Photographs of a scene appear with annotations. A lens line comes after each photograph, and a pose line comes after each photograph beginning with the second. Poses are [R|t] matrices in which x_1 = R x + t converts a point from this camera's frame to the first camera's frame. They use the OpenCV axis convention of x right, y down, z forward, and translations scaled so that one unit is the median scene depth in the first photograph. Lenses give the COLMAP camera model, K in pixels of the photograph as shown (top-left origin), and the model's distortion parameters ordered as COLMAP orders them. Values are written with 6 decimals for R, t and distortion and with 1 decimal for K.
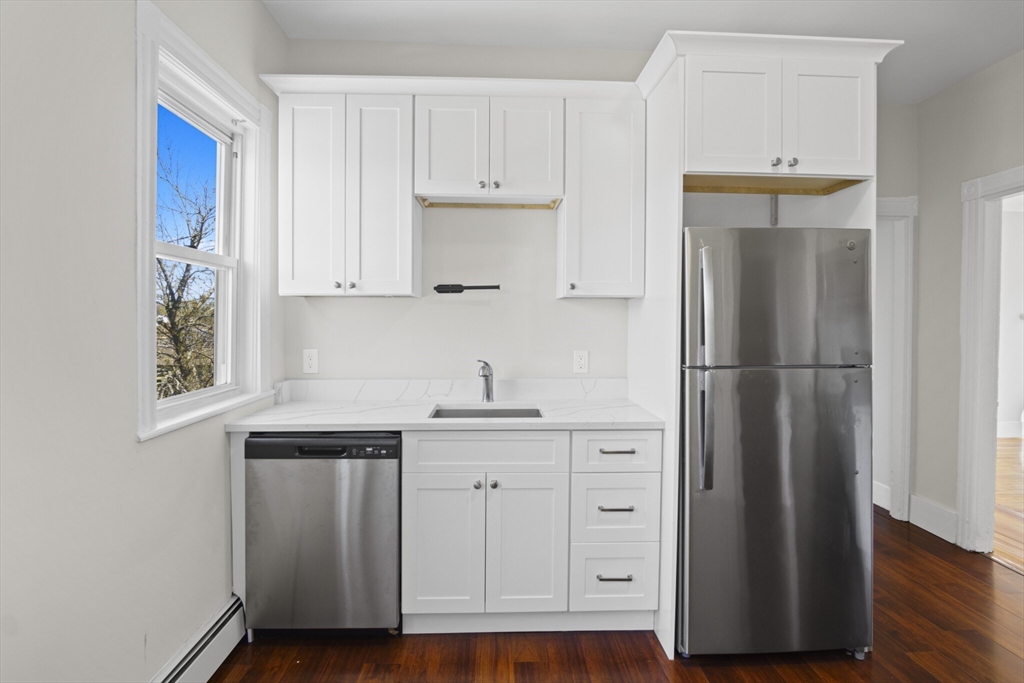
lens RADIAL K [[549.2, 0, 511.2], [0, 549.2, 325.0], [0, 0, 1]] dist [-0.028214, 0.000246]
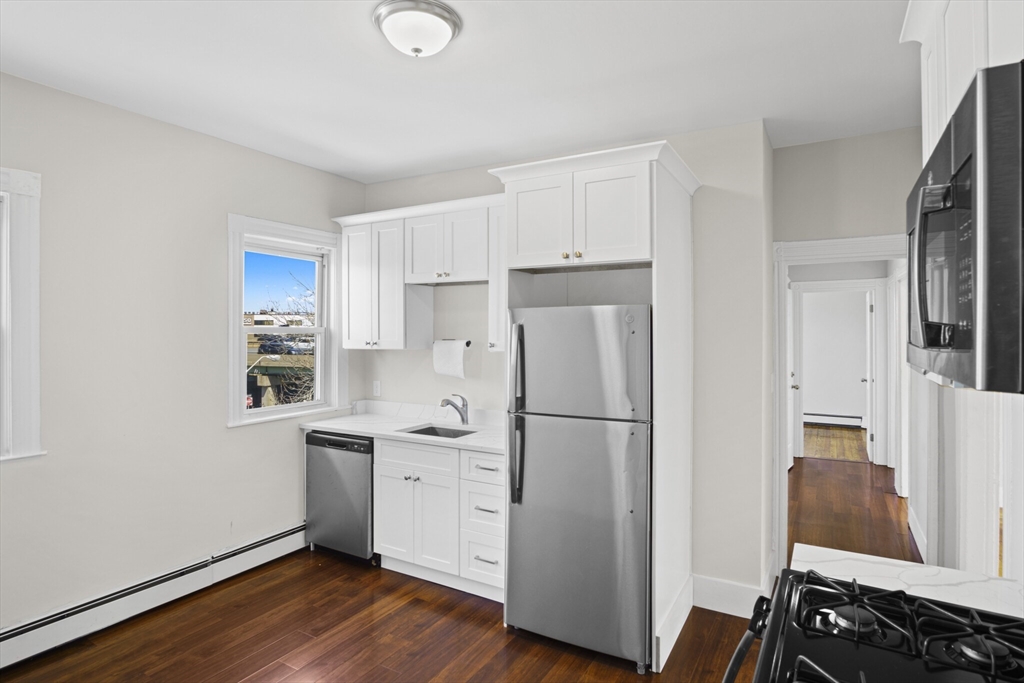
lens RADIAL K [[549.2, 0, 511.2], [0, 549.2, 325.0], [0, 0, 1]] dist [-0.028214, 0.000246]
pose [[0.841820, -0.010778, -0.539650, 0.998019], [-0.000039, 0.999799, -0.020030, -0.103410], [0.539758, 0.016883, 0.841651, -0.140865]]
